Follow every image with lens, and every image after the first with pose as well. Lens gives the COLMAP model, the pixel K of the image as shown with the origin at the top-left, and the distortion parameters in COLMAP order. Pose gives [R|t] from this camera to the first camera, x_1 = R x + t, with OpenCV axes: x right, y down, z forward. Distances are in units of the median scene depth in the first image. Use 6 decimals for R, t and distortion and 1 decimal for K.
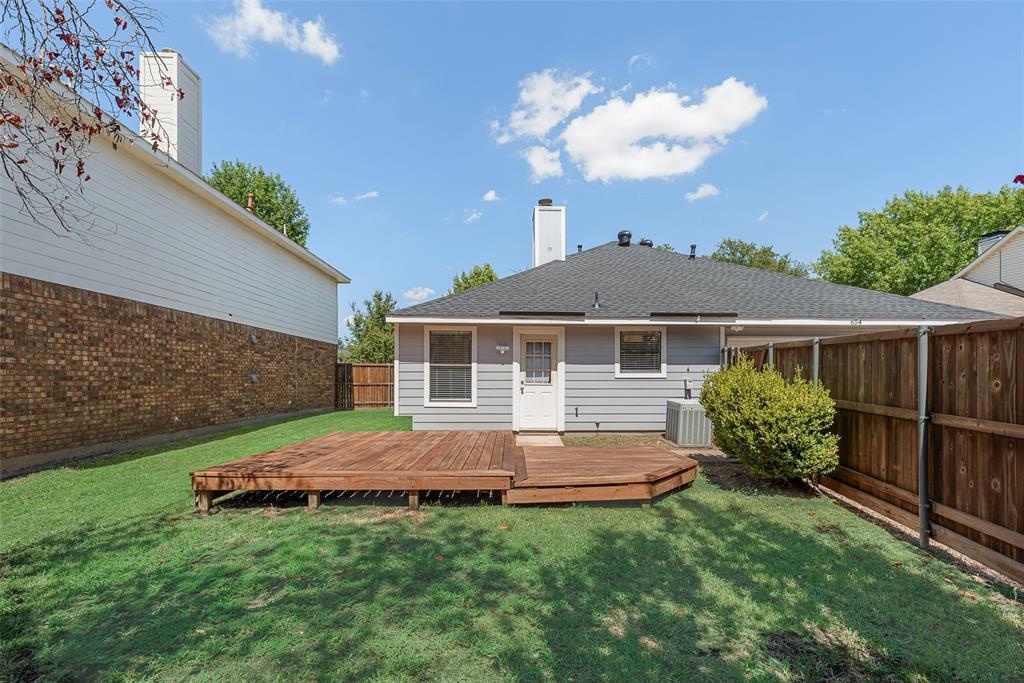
lens RADIAL K [[417.5, 0, 511.8], [0, 417.5, 381.3], [0, 0, 1]] dist [-0.000985, 0.000325]
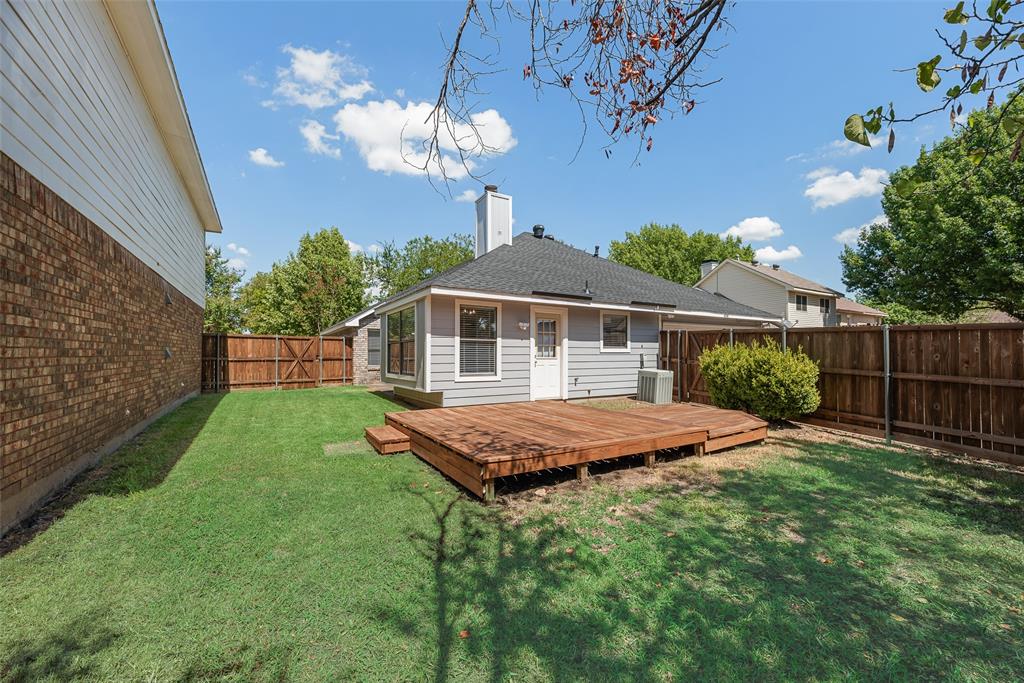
lens RADIAL K [[417.5, 0, 476.5], [0, 417.5, 349.7], [0, 0, 1]] dist [-0.000985, 0.000325]
pose [[0.867989, 0.004248, 0.496566, -0.664390], [0.002277, 0.999919, -0.012535, -0.001998], [-0.496579, 0.012011, 0.867909, 0.130140]]
